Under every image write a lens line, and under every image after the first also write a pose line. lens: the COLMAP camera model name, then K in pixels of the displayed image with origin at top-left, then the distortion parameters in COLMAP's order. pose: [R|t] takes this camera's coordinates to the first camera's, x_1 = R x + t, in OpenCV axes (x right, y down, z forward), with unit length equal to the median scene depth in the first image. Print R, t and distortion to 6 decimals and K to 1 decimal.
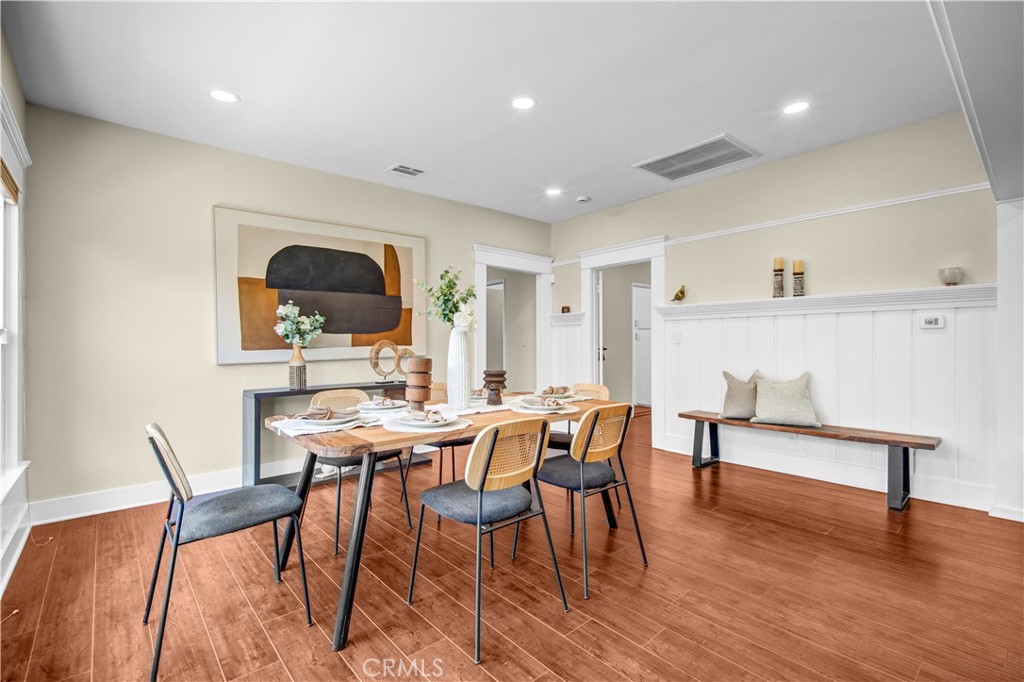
lens RADIAL K [[461.1, 0, 518.9], [0, 461.1, 345.1], [0, 0, 1]] dist [0.002266, -0.000071]
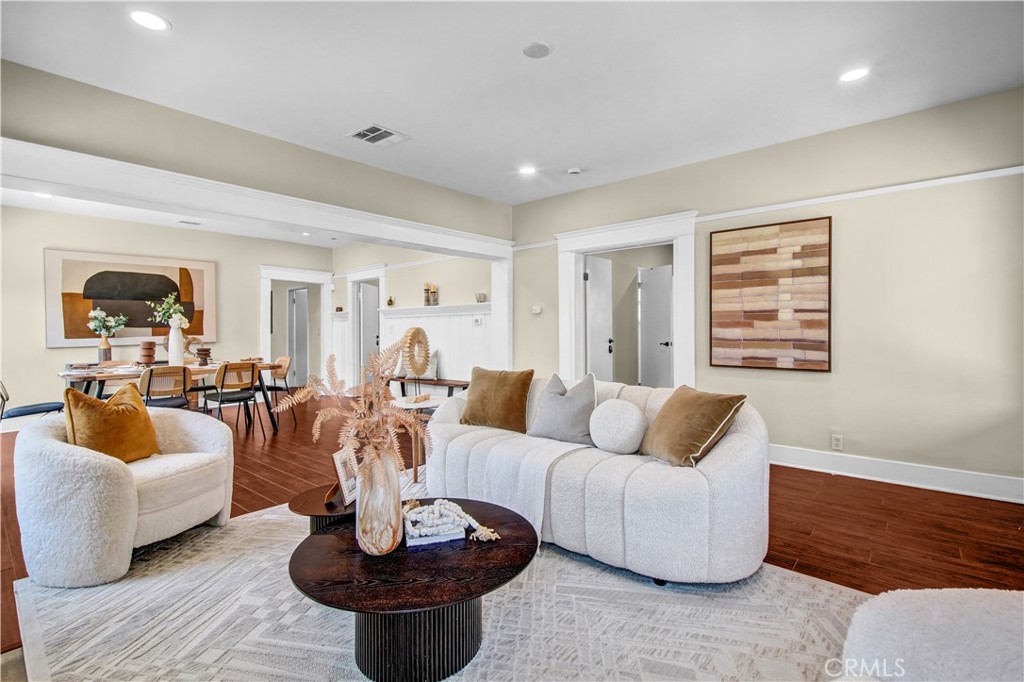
lens RADIAL K [[460.9, 0, 527.1], [0, 460.9, 329.9], [0, 0, 1]] dist [0.000773, -0.005996]
pose [[0.986696, -0.003953, 0.162527, 0.657280], [0.005335, 0.999953, -0.008066, 0.001828], [-0.162487, 0.008826, 0.986671, -0.748527]]
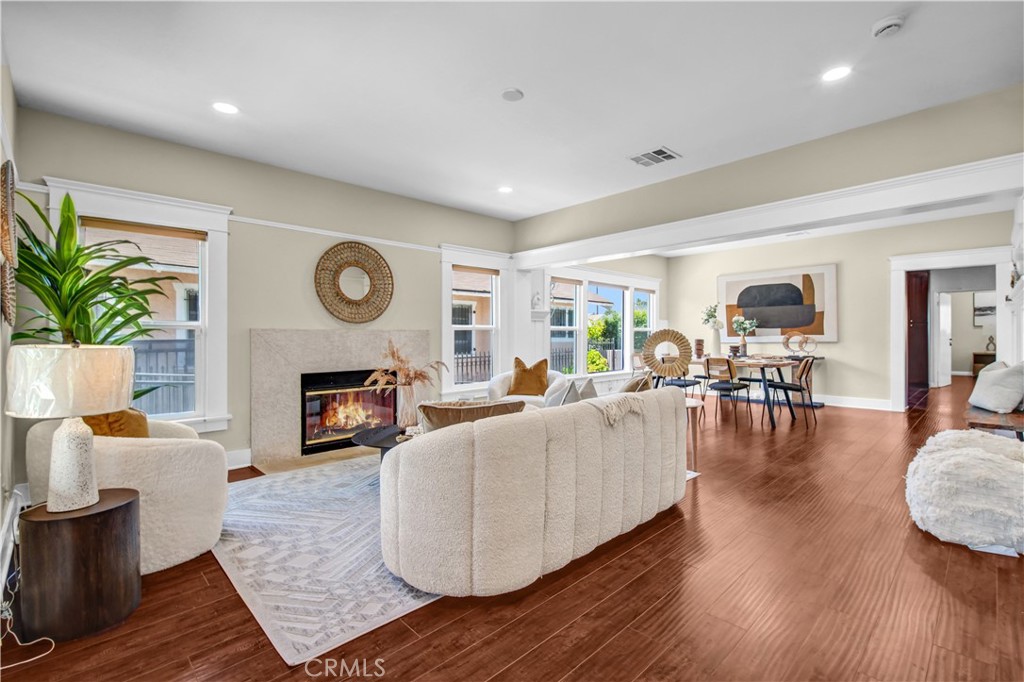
lens RADIAL K [[467.2, 0, 512.0], [0, 467.2, 341.0], [0, 0, 1]] dist [0.001989, 0.000034]
pose [[0.046917, 0.017061, -0.998753, 1.543760], [-0.001643, 0.999854, 0.017002, -0.004468], [0.998897, 0.000843, 0.046938, -0.156384]]
